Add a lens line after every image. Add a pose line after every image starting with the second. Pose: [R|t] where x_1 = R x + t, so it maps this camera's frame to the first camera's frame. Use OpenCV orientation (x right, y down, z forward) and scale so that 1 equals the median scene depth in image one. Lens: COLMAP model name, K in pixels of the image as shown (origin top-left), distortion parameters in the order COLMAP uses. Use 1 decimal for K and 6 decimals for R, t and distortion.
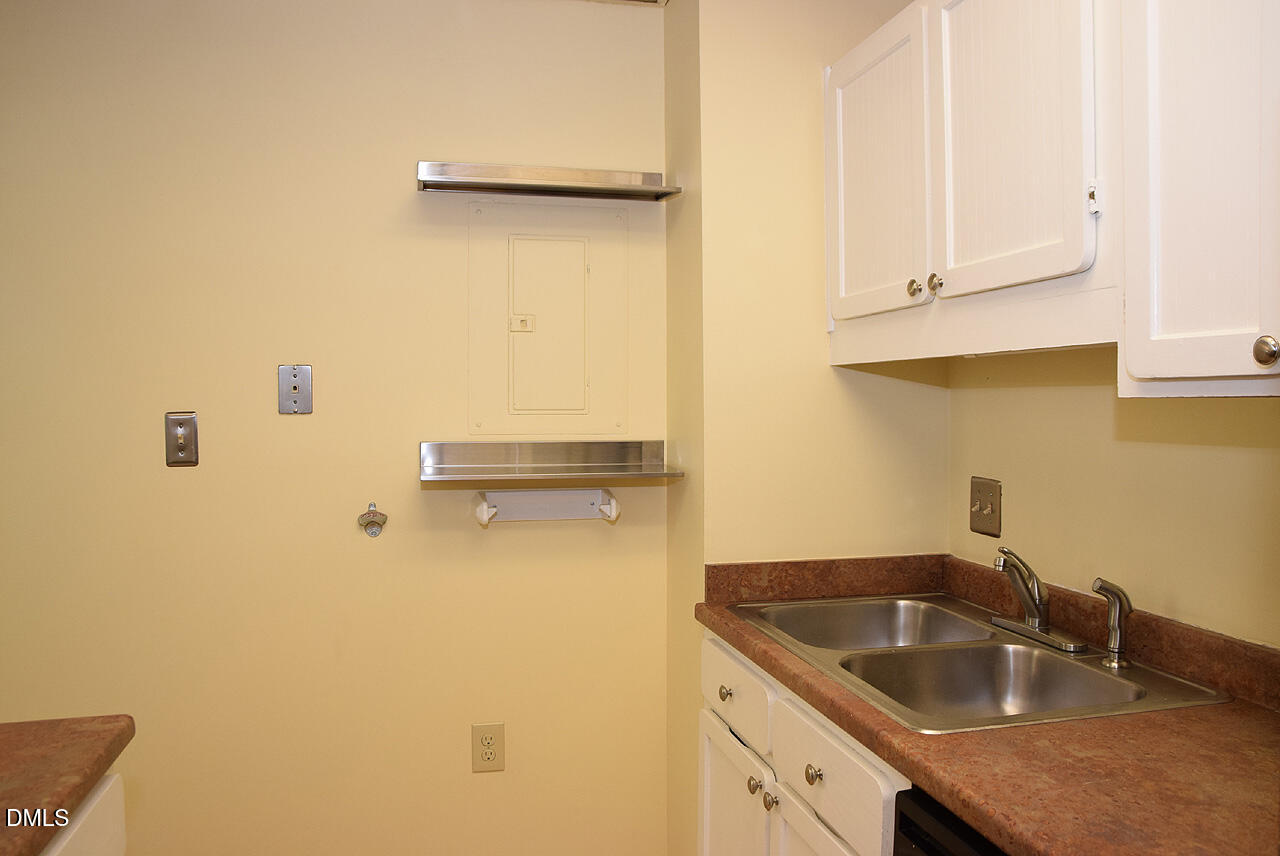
lens RADIAL K [[944.8, 0, 643.5], [0, 944.8, 425.6], [0, 0, 1]] dist [-0.088023, 0.043944]
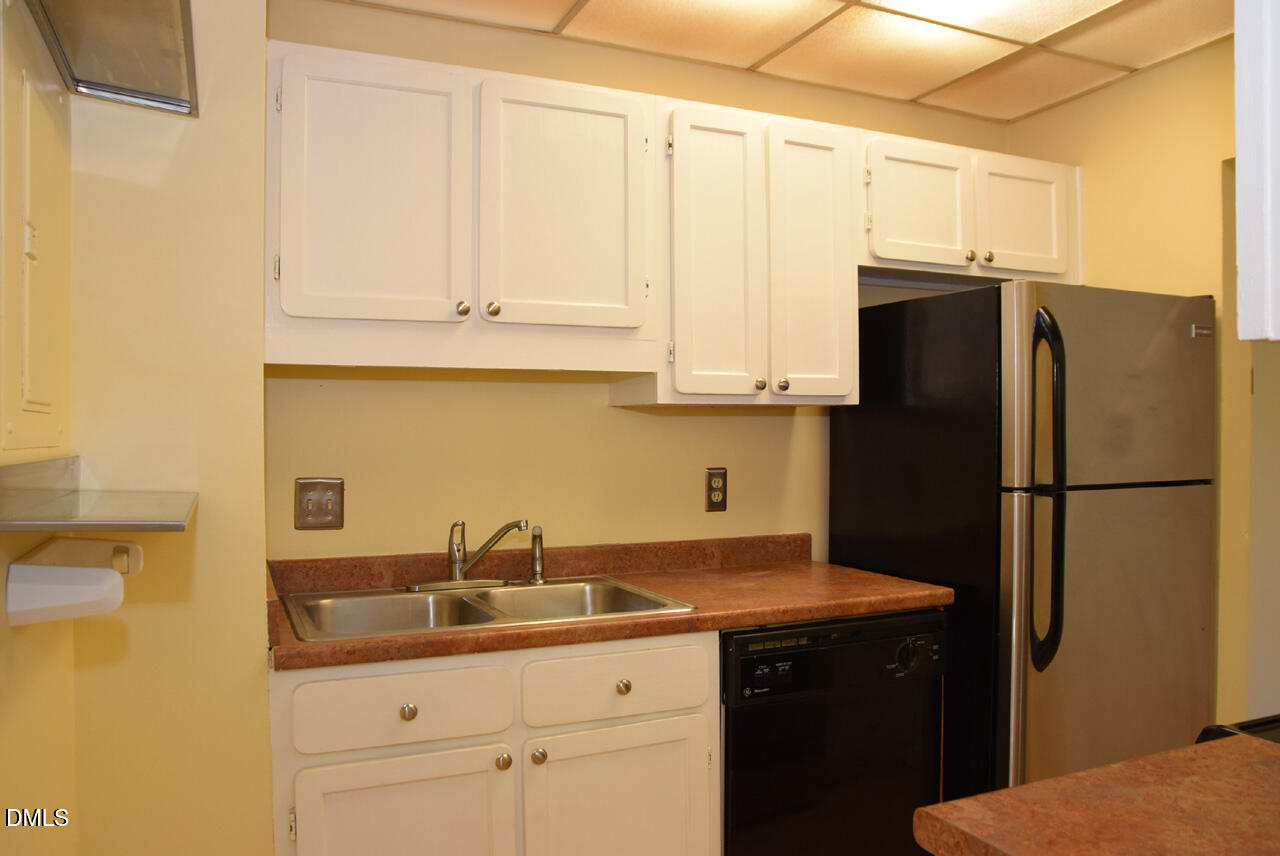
lens RADIAL K [[944.8, 0, 650.0], [0, 944.8, 432.9], [0, 0, 1]] dist [-0.088023, 0.043944]
pose [[-0.203261, -0.003859, 0.979117, -1.095071], [0.022964, 0.999698, 0.008707, 0.005982], [-0.978855, 0.024255, -0.203111, 1.197144]]
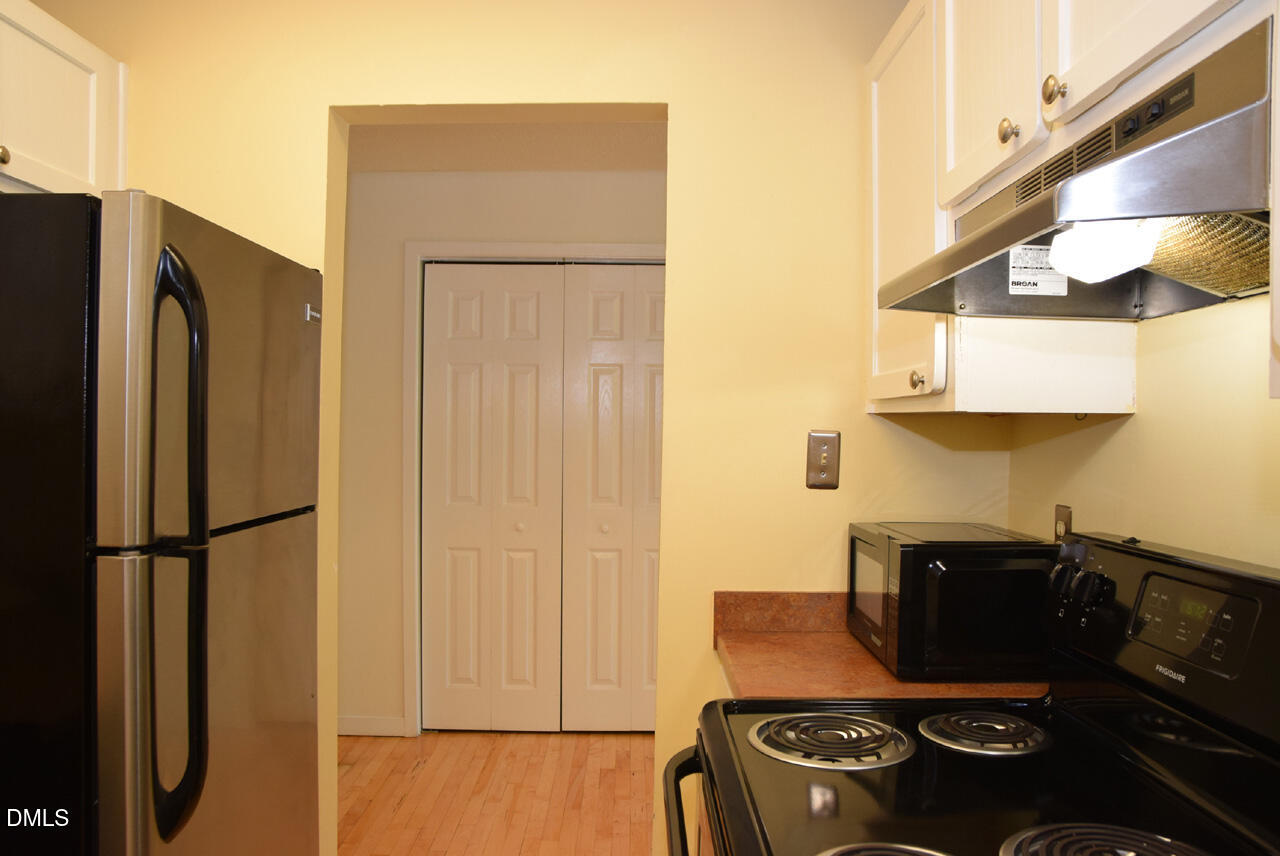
lens RADIAL K [[944.8, 0, 640.9], [0, 944.8, 420.7], [0, 0, 1]] dist [-0.088023, 0.043944]
pose [[-0.969476, -0.012670, 0.244860, -0.428761], [-0.005246, 0.999507, 0.030950, -0.026677], [-0.245132, 0.028721, -0.969064, 1.034244]]
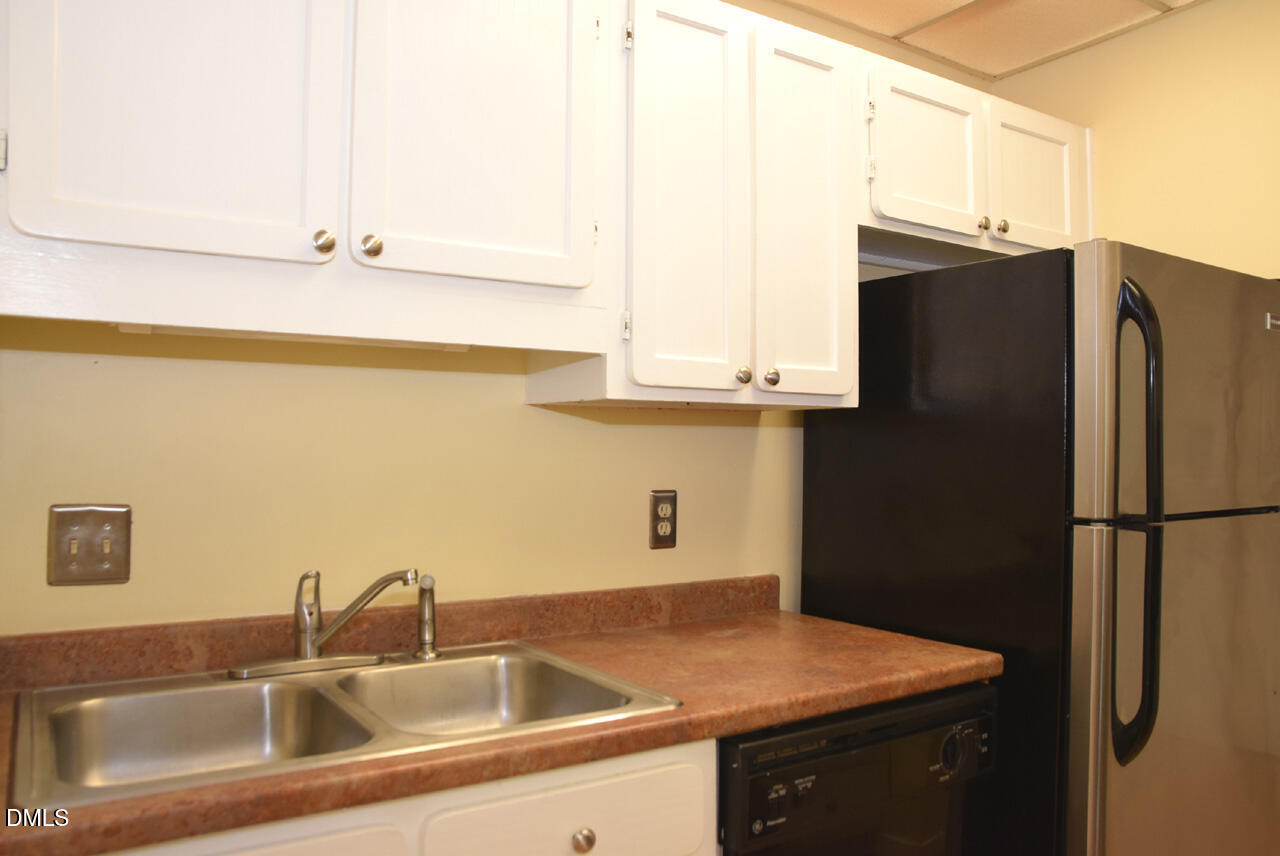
lens RADIAL K [[944.8, 0, 638.7], [0, 944.8, 434.8], [0, 0, 1]] dist [-0.088023, 0.043944]
pose [[-0.344304, 0.009957, 0.938805, -0.599678], [0.012721, 0.999901, -0.005940, 0.019975], [-0.938772, 0.009897, -0.344397, 1.207833]]
